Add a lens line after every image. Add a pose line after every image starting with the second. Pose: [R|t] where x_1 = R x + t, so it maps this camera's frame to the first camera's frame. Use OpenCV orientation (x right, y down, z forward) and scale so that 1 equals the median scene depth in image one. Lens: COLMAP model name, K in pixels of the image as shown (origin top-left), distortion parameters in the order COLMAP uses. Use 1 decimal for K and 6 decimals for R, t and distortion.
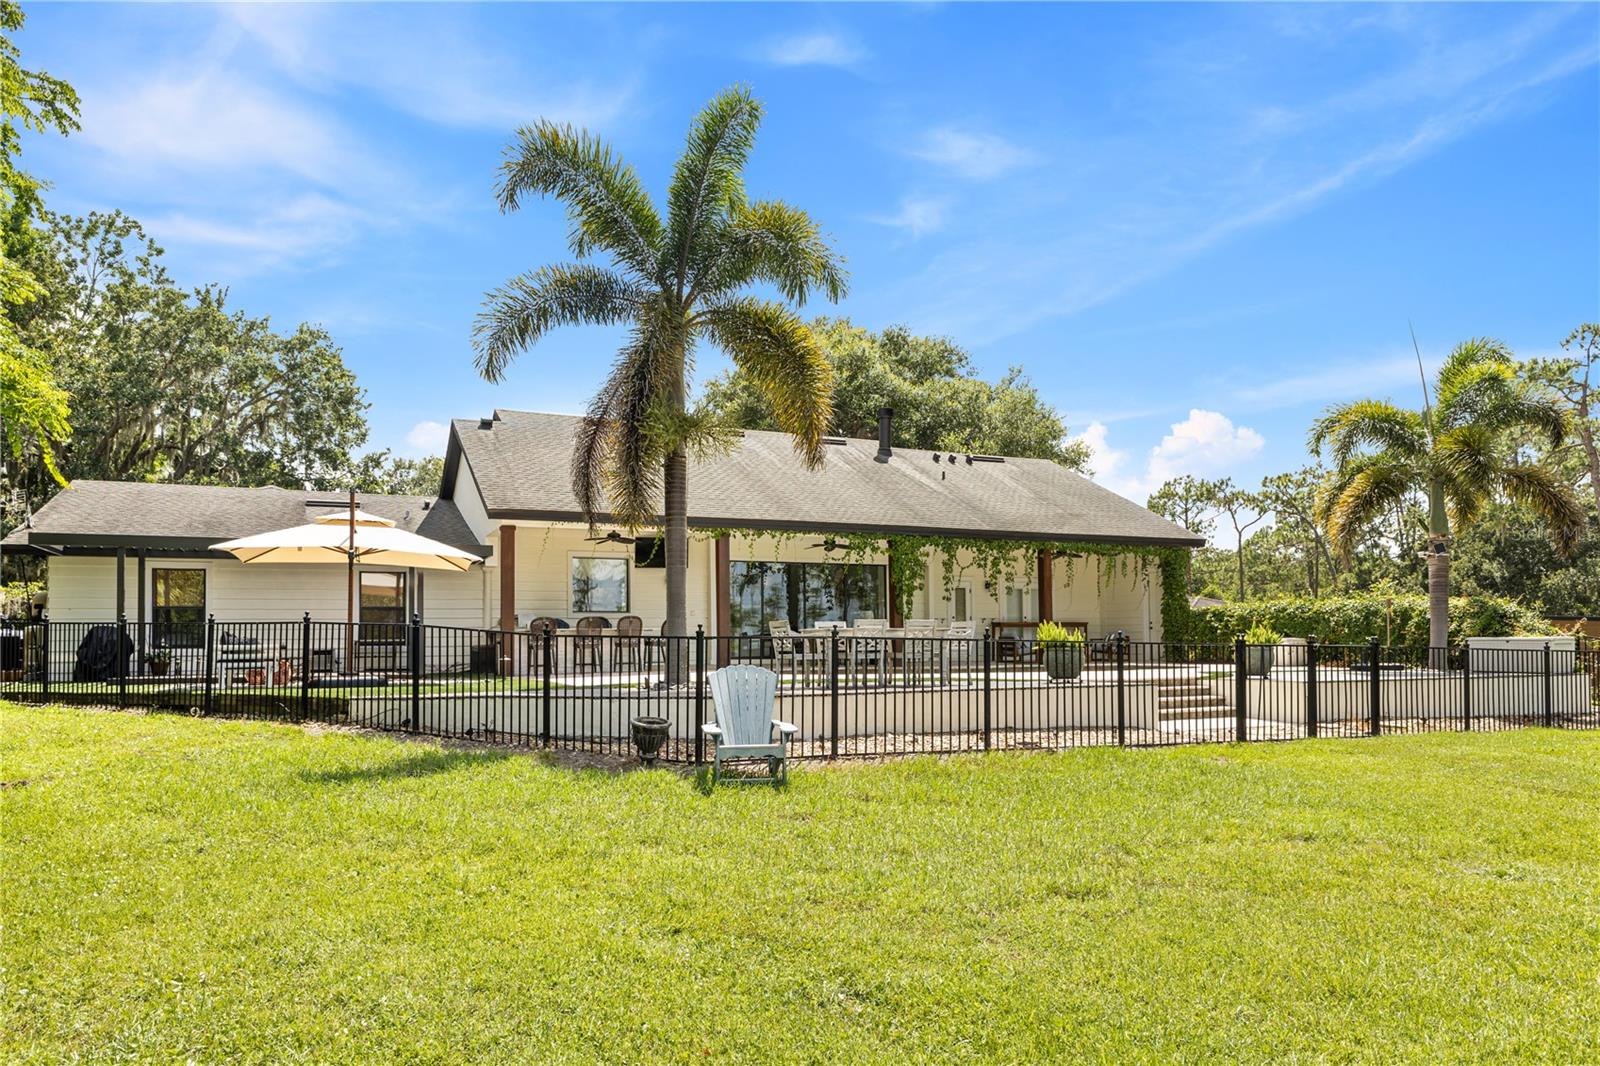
lens RADIAL K [[1058.5, 0, 793.9], [0, 1058.5, 544.7], [0, 0, 1]] dist [-0.005460, 0.000393]
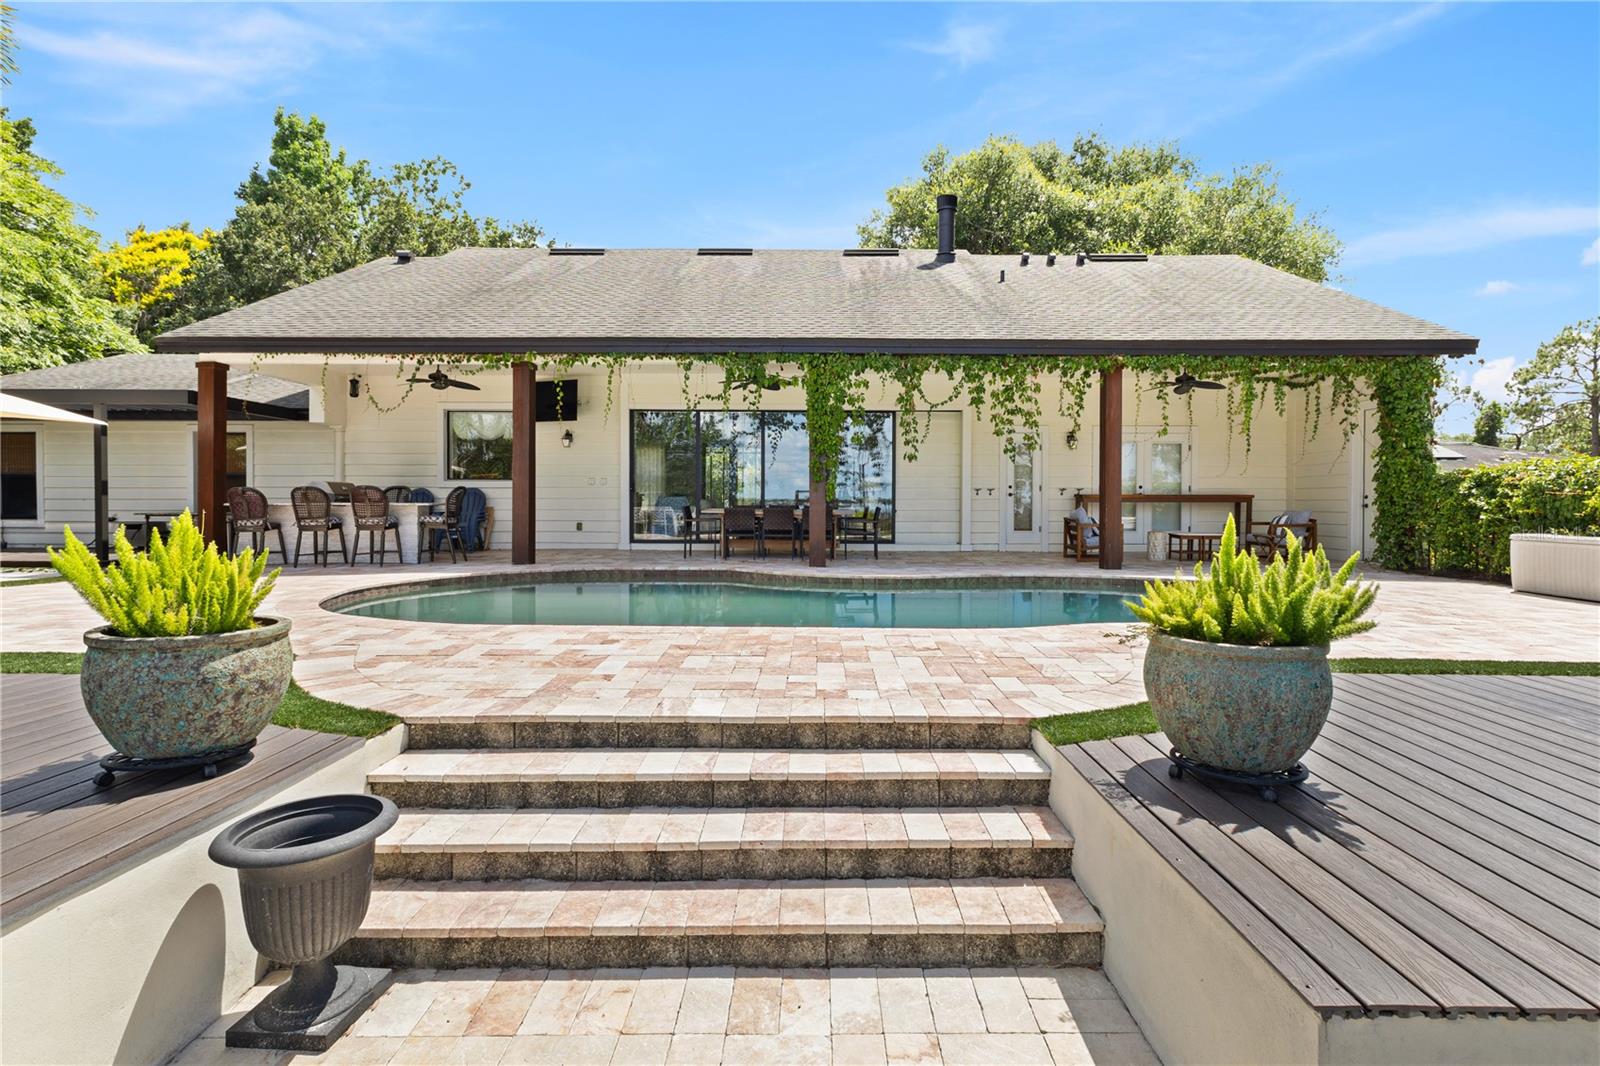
lens RADIAL K [[808.7, 0, 799.8], [0, 808.7, 518.4], [0, 0, 1]] dist [0.002409, 0.000058]
pose [[0.905426, 0.019122, -0.424073, 0.281467], [0.027409, 0.994267, 0.103353, 0.035453], [0.423618, -0.105202, 0.899711, 0.533757]]
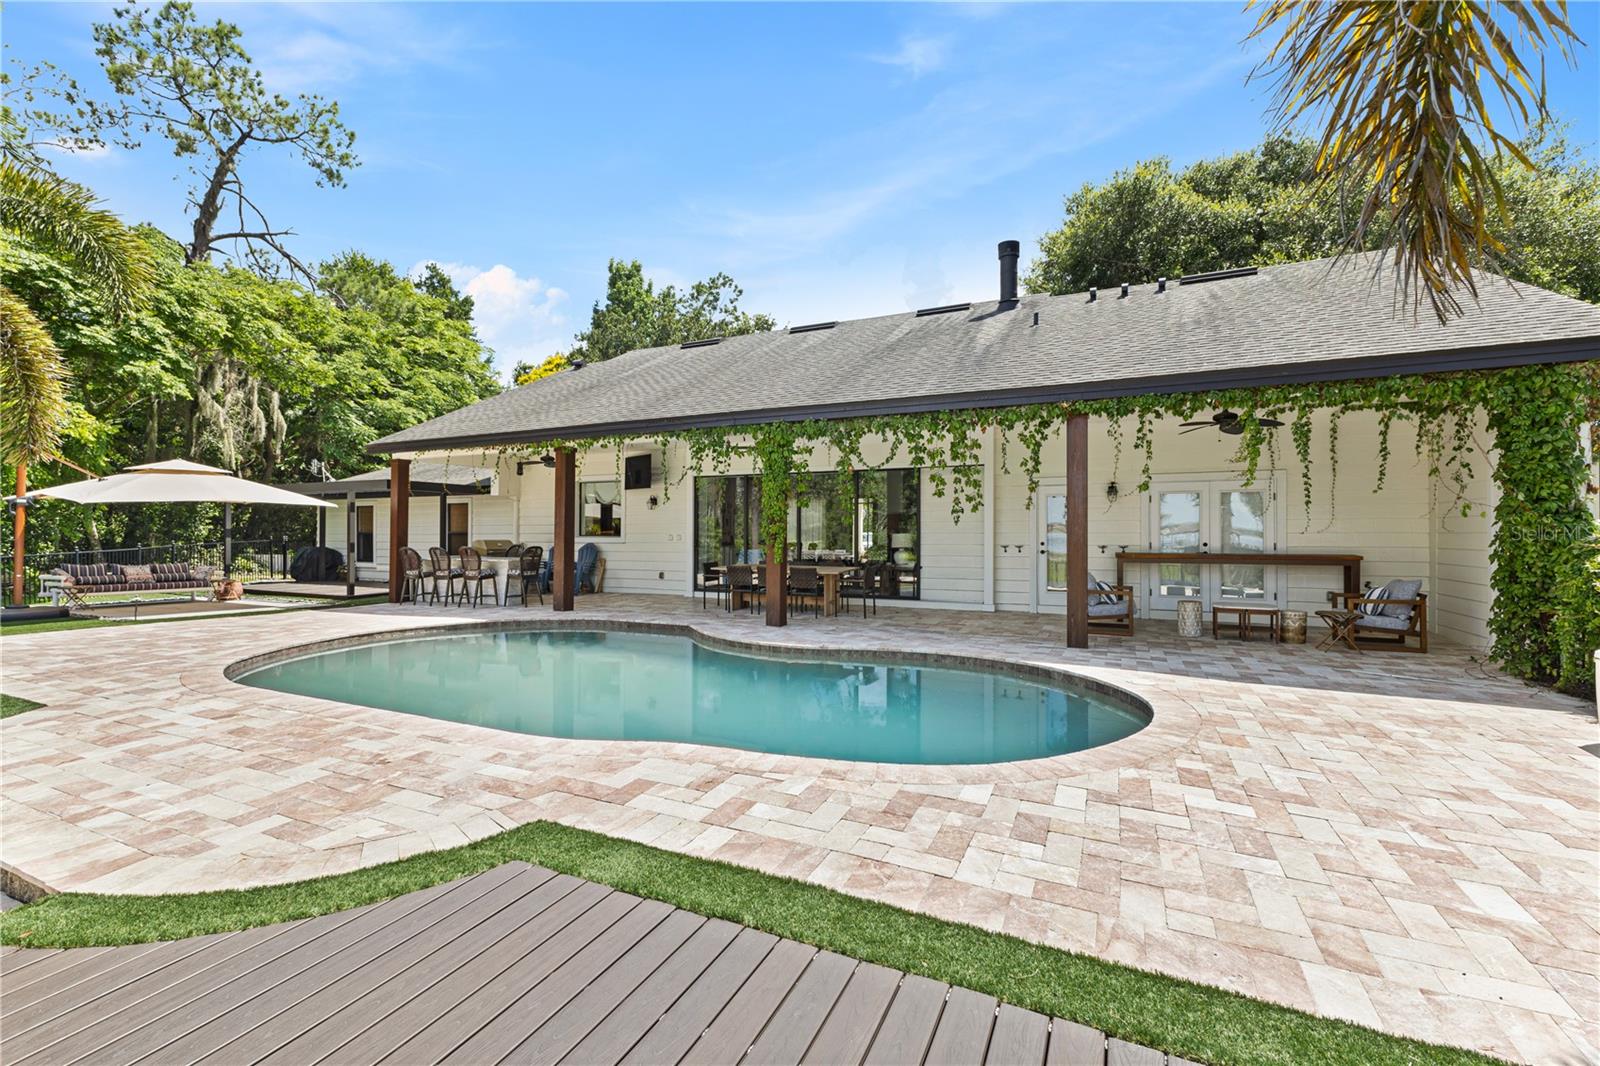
lens RADIAL K [[691.7, 0, 808.9], [0, 691.7, 532.7], [0, 0, 1]] dist [0.004678, 0.000167]
pose [[0.634769, 0.008643, -0.772654, 0.426839], [0.063868, 0.995929, 0.063611, 0.030456], [0.770058, -0.089726, 0.631633, 0.710352]]
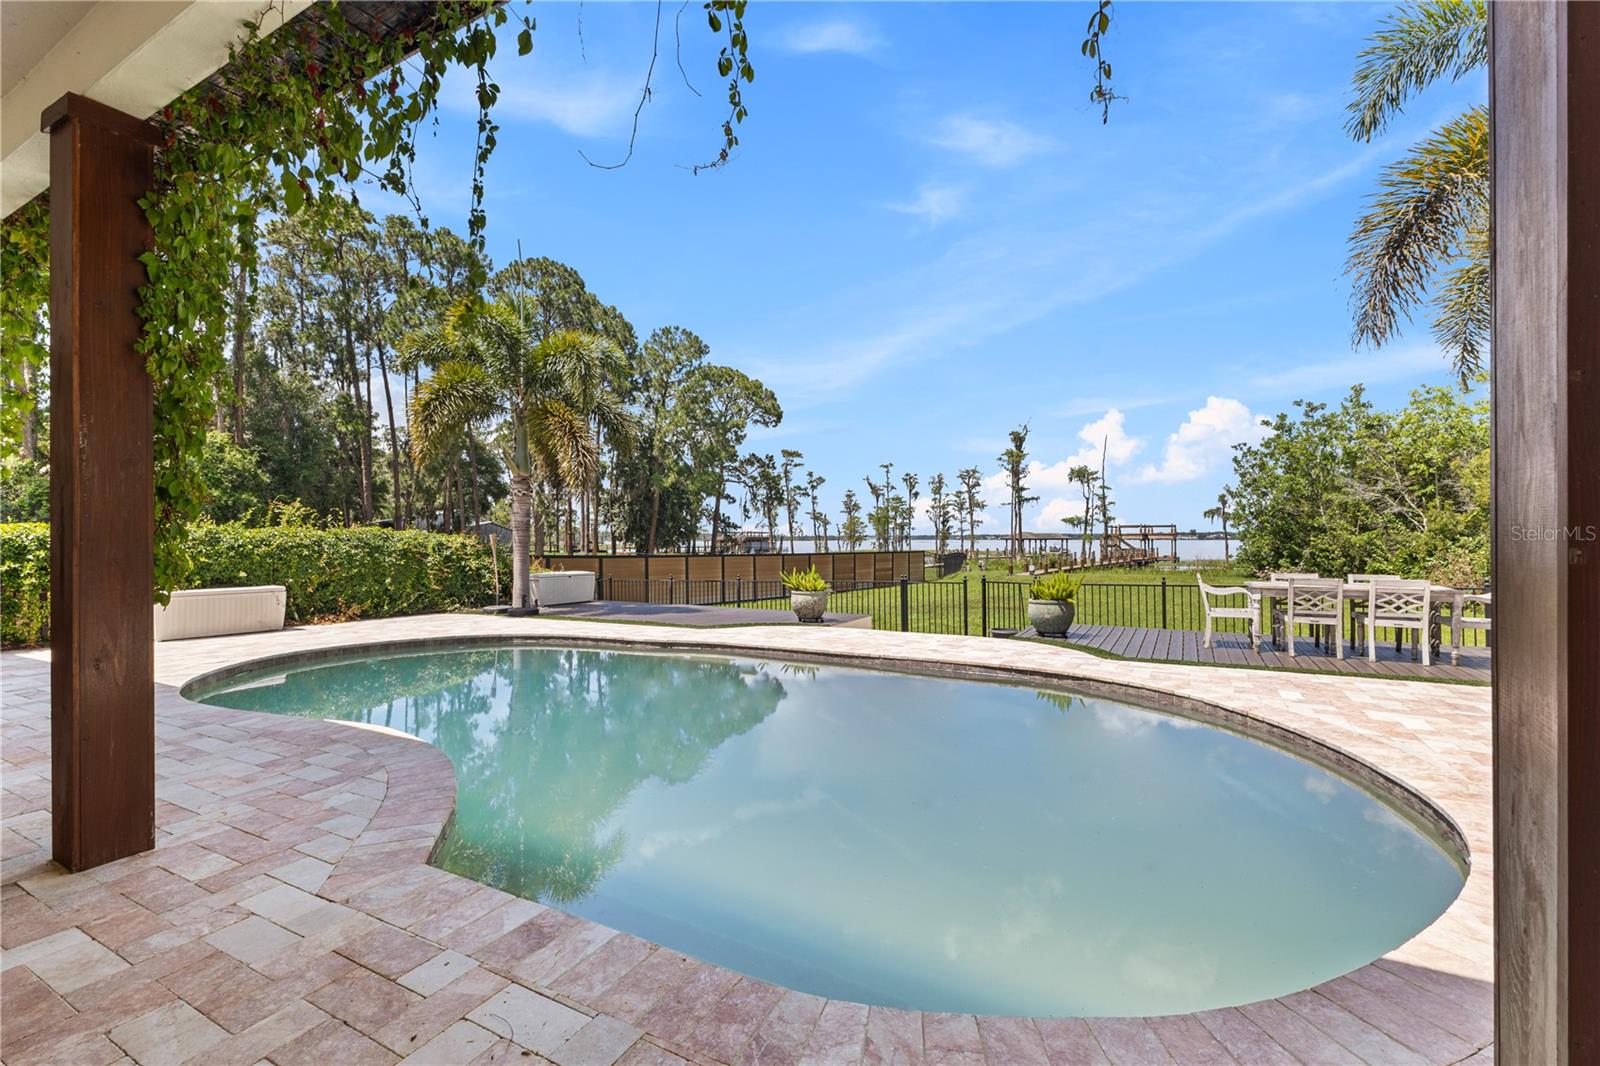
lens RADIAL K [[691.7, 0, 794.9], [0, 691.7, 527.0], [0, 0, 1]] dist [0.004678, 0.000167]
pose [[-0.586453, 0.025014, 0.809597, -0.061271], [-0.070107, 0.994204, -0.081502, 0.060672], [-0.806944, -0.104556, -0.581300, 0.937945]]
